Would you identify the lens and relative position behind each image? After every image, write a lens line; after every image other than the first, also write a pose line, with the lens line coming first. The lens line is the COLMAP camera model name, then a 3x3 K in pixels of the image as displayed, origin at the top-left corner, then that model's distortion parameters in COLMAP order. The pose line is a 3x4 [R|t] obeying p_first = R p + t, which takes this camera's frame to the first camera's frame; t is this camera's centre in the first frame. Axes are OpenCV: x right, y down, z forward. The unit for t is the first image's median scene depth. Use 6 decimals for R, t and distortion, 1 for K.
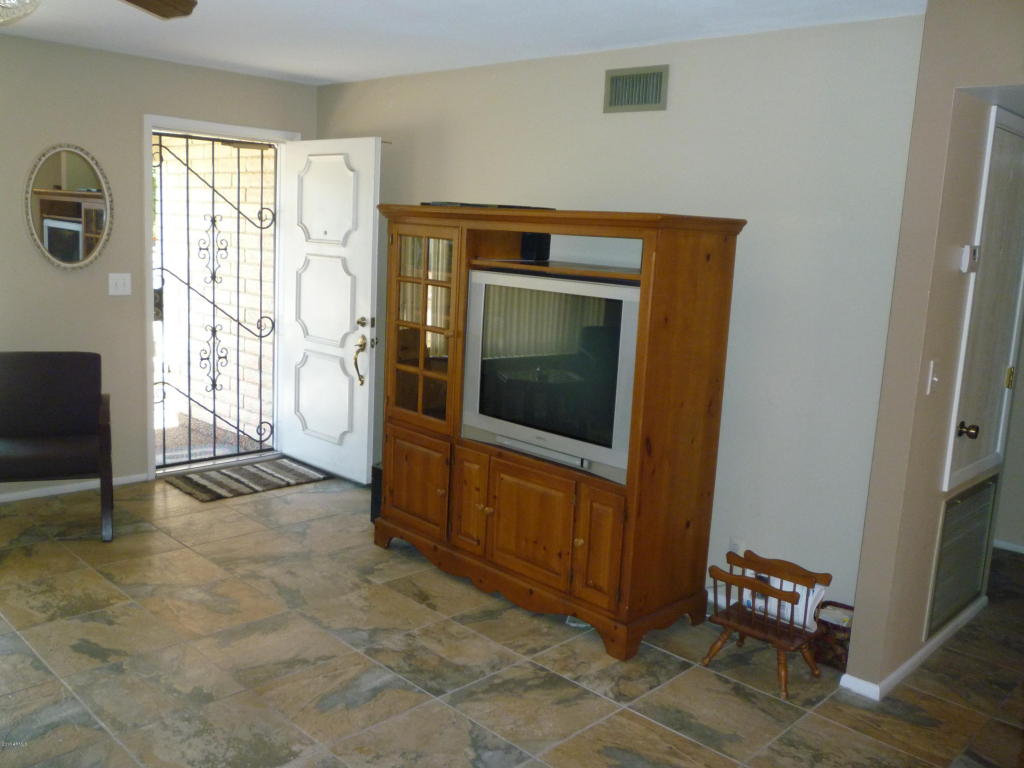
lens RADIAL K [[890.3, 0, 509.1], [0, 890.3, 378.7], [0, 0, 1]] dist [-0.066213, 0.053698]
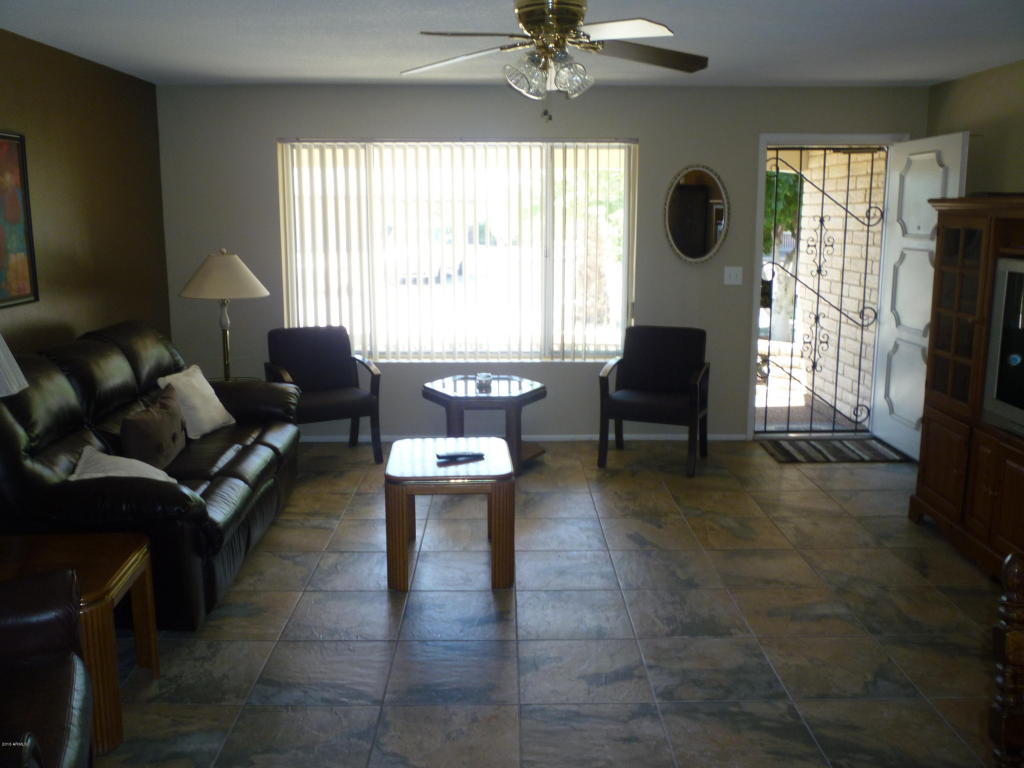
lens RADIAL K [[890.3, 0, 509.1], [0, 890.3, 378.7], [0, 0, 1]] dist [-0.066213, 0.053698]
pose [[0.700013, 0.075149, -0.710165, 0.214771], [-0.078015, 0.996543, 0.028553, 0.023111], [0.709856, 0.035416, 0.703456, -0.075093]]
